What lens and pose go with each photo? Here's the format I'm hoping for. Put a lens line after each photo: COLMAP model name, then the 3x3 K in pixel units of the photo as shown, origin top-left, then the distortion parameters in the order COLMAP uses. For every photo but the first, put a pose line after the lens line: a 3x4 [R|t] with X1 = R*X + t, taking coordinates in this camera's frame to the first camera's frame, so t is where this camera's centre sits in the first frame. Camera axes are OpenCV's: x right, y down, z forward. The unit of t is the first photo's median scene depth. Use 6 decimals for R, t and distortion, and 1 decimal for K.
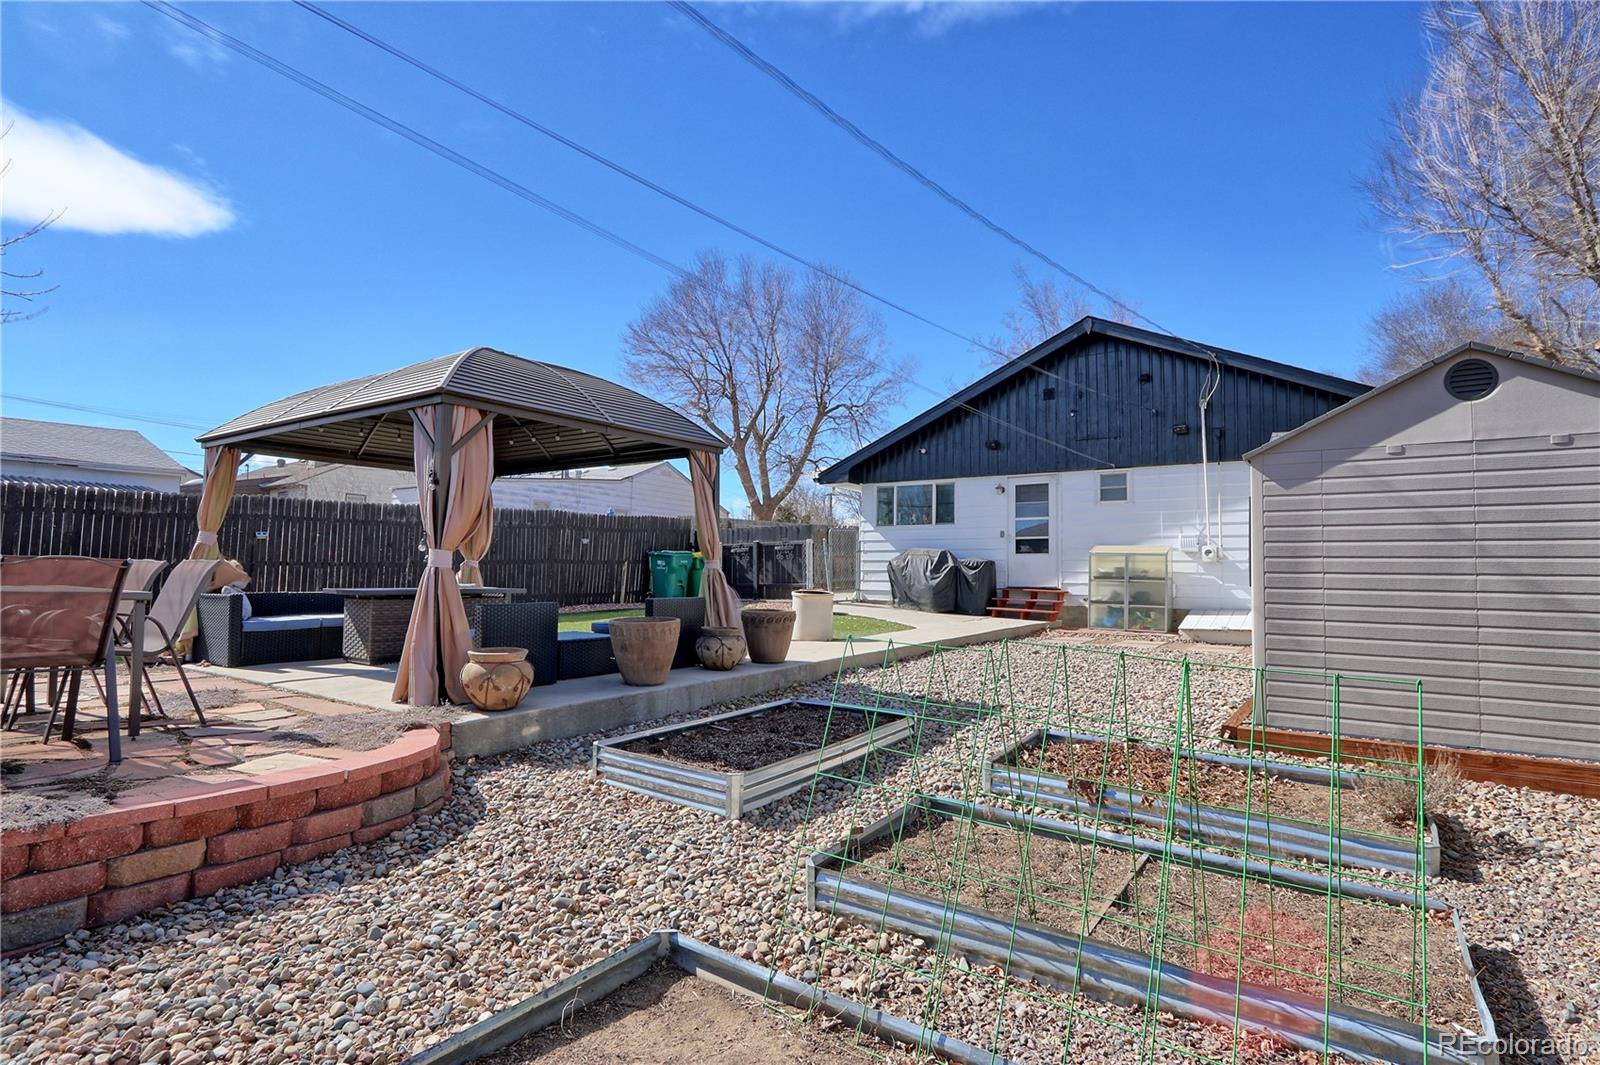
lens RADIAL K [[788.2, 0, 844.1], [0, 788.2, 534.9], [0, 0, 1]] dist [-0.053631, -0.000253]
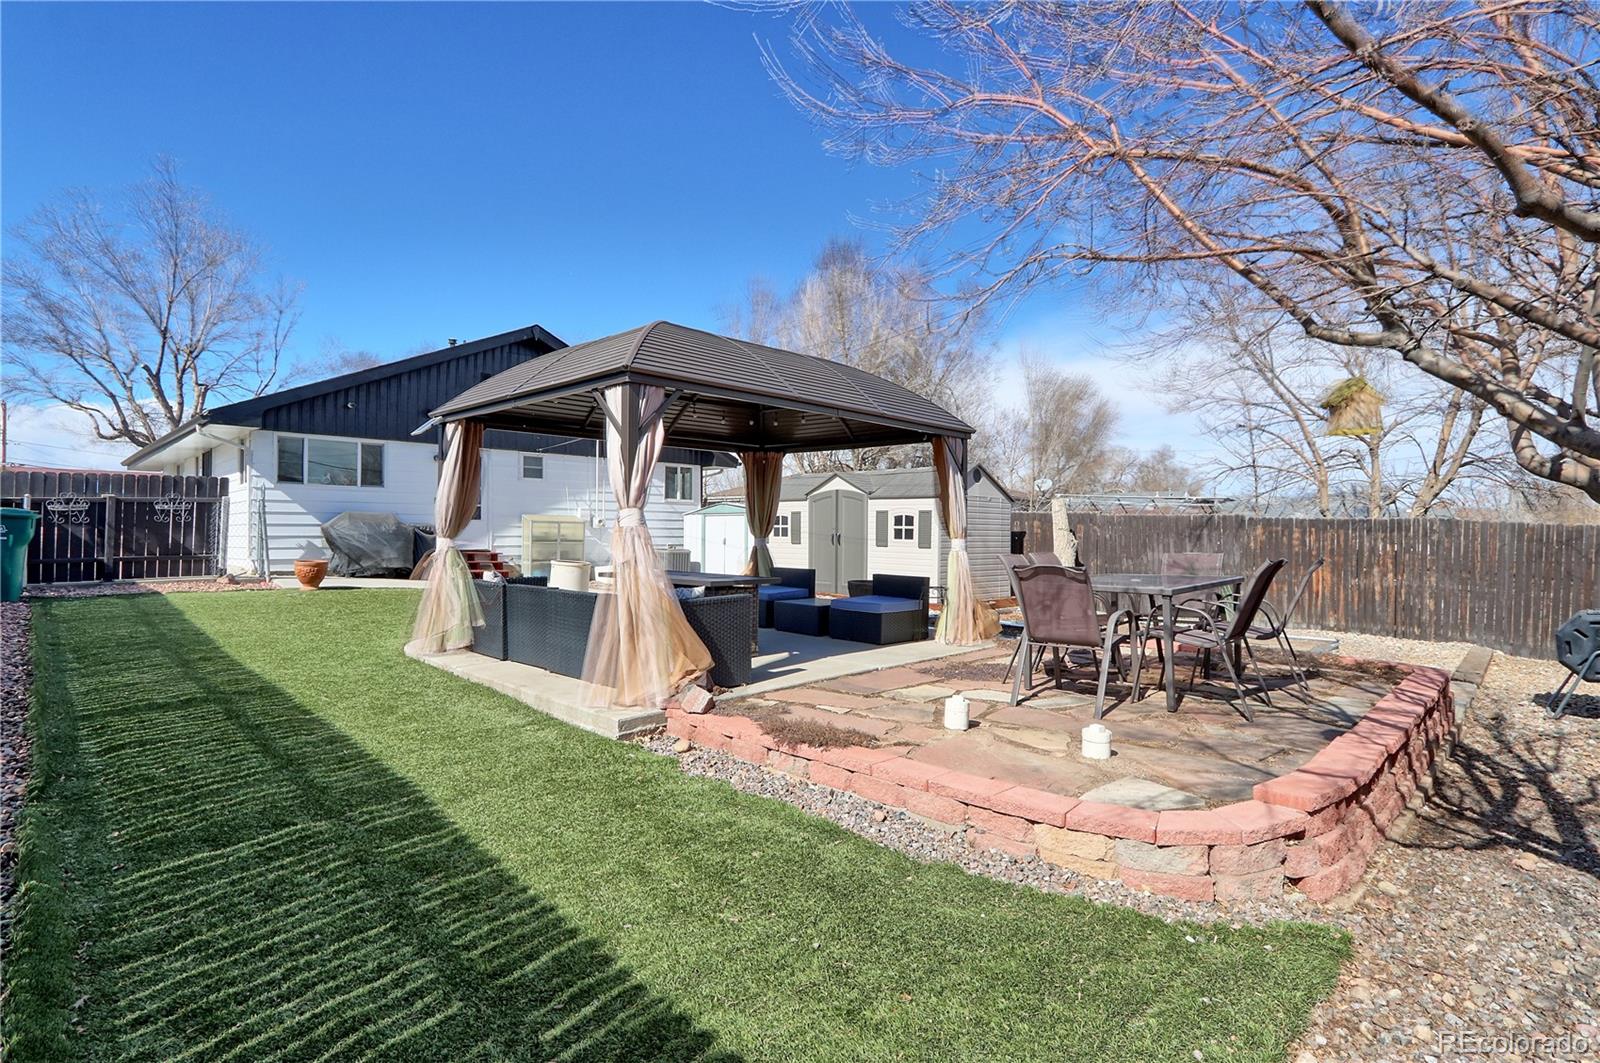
lens RADIAL K [[759.1, 0, 801.0], [0, 759.1, 525.4], [0, 0, 1]] dist [-0.021803, 0.000369]
pose [[0.209311, 0.002223, 0.977847, -0.697863], [-0.047867, 0.998822, 0.007975, 0.001108], [-0.976677, -0.048476, 0.209171, 0.316106]]
